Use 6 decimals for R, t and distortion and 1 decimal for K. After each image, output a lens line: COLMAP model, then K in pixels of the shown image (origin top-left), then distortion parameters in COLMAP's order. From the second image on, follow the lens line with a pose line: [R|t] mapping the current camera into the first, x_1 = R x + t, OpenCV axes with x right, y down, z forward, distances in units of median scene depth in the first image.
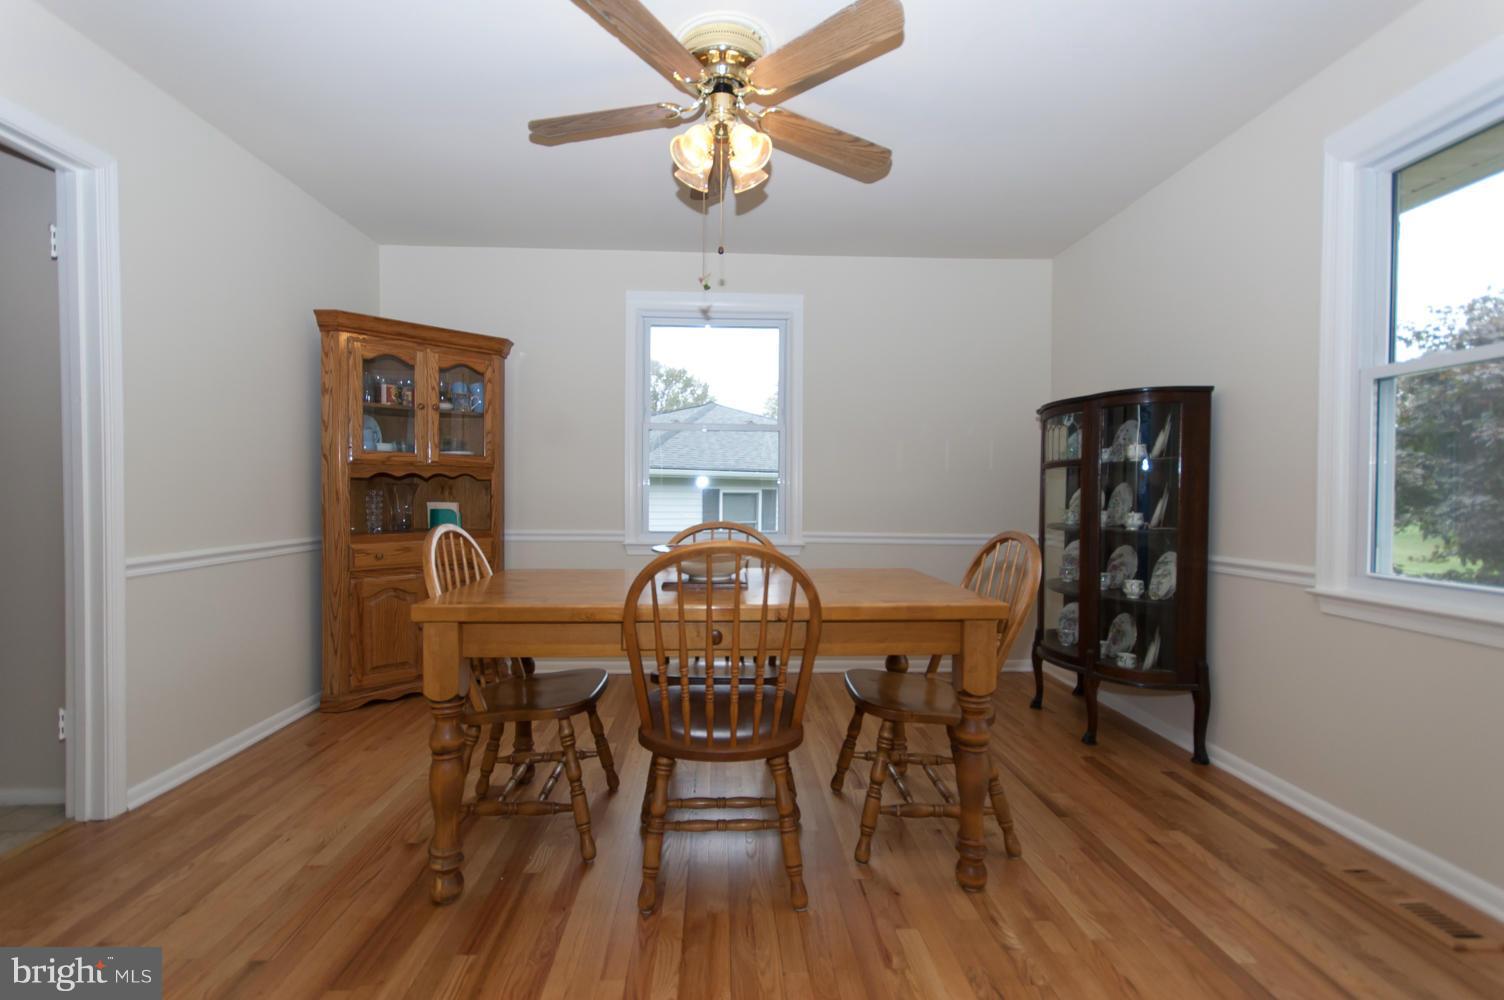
lens RADIAL K [[898.1, 0, 752.0], [0, 898.1, 500.0], [0, 0, 1]] dist [0.003118, -0.003535]
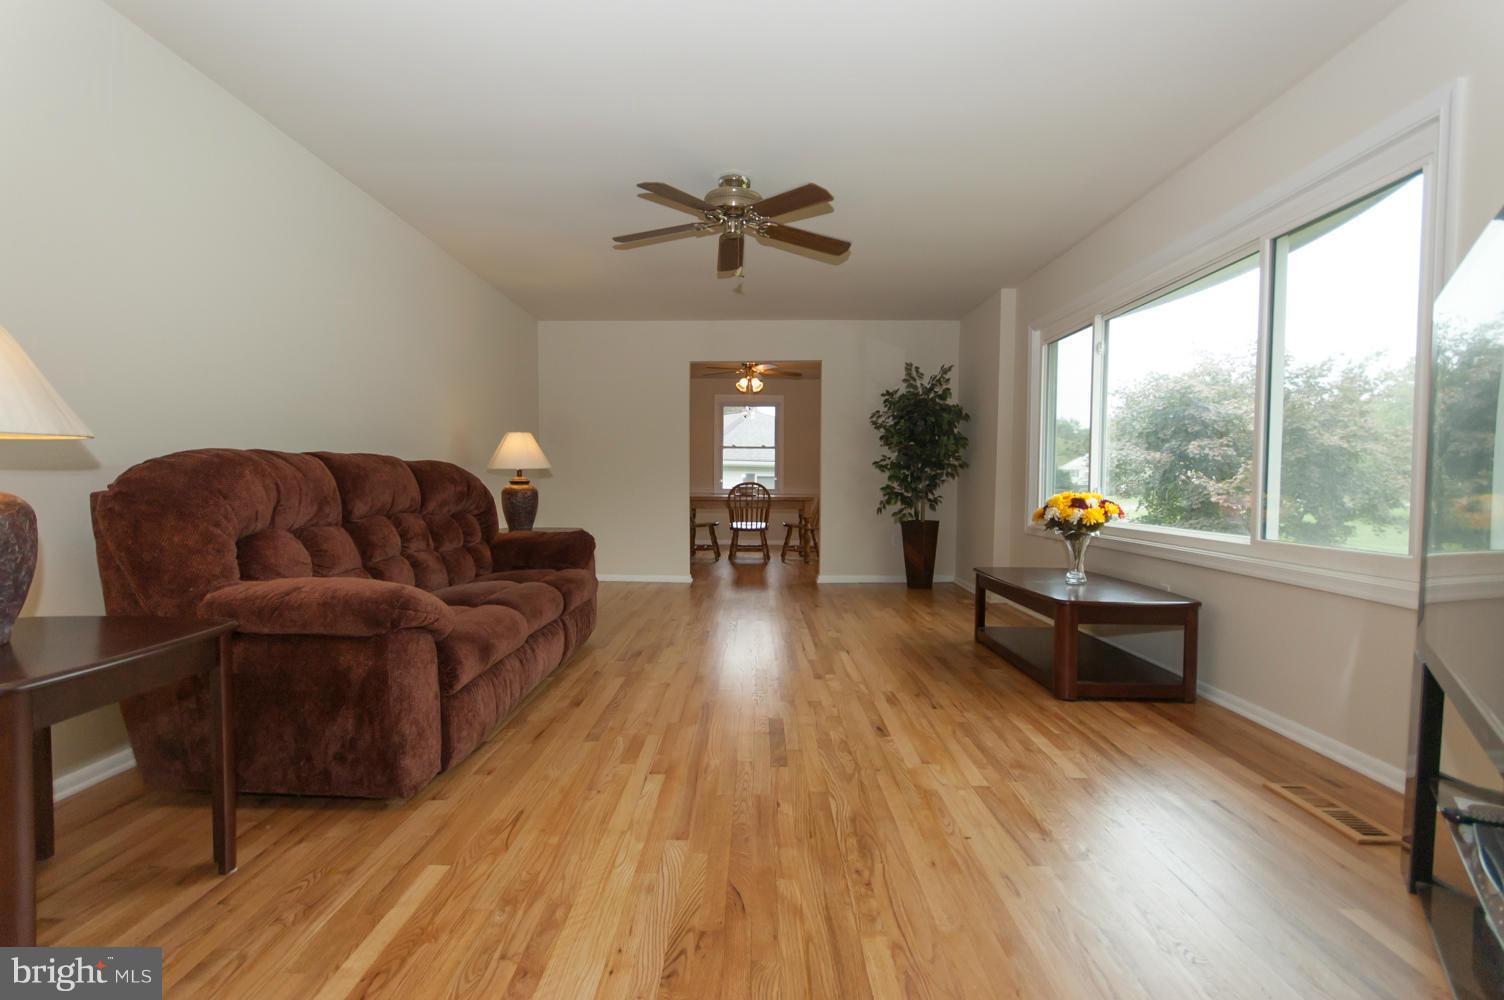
lens RADIAL K [[898.1, 0, 752.0], [0, 898.1, 500.0], [0, 0, 1]] dist [0.003118, -0.003535]
pose [[0.998786, -0.006026, -0.048885, 0.034117], [0.006975, 0.999790, 0.019266, 0.006787], [0.048759, -0.019584, 0.998619, -0.588091]]
